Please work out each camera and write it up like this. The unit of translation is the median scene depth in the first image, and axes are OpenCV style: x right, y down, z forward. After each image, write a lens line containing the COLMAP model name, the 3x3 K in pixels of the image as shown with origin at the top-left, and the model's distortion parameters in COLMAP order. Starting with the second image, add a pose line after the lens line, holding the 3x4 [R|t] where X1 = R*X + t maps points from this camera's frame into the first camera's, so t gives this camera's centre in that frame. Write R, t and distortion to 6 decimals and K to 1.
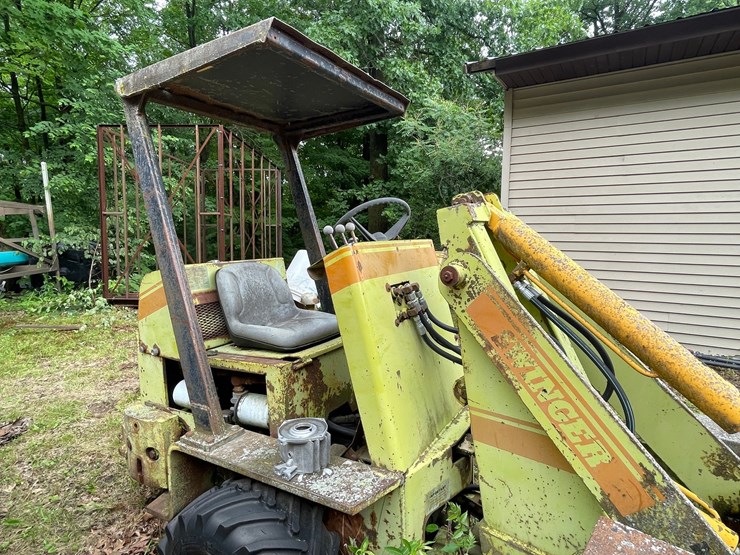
lens RADIAL K [[416.9, 0, 368.2], [0, 416.9, 276.7], [0, 0, 1]] dist [-0.001394, 0.000268]
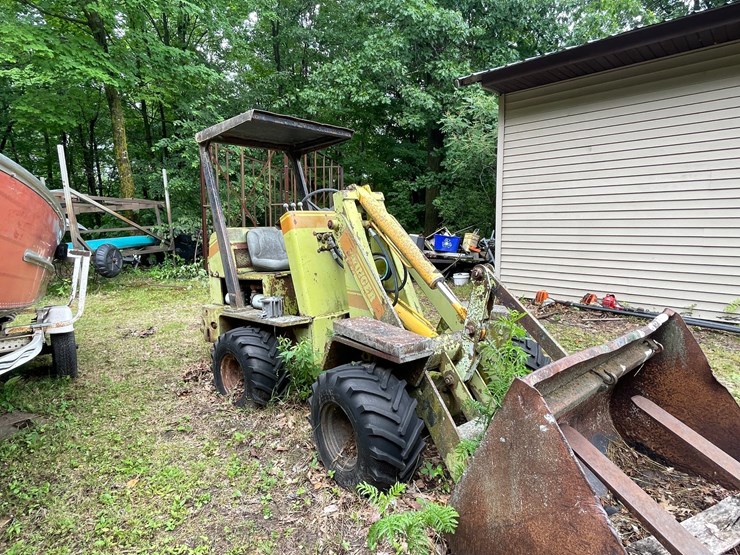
lens RADIAL K [[416.9, 0, 370.3], [0, 416.9, 276.8], [0, 0, 1]] dist [-0.001394, 0.000268]
pose [[0.979335, 0.010998, -0.201944, 0.159313], [-0.006758, 0.999742, 0.021675, 0.041848], [0.202130, -0.019863, 0.979157, -0.203723]]
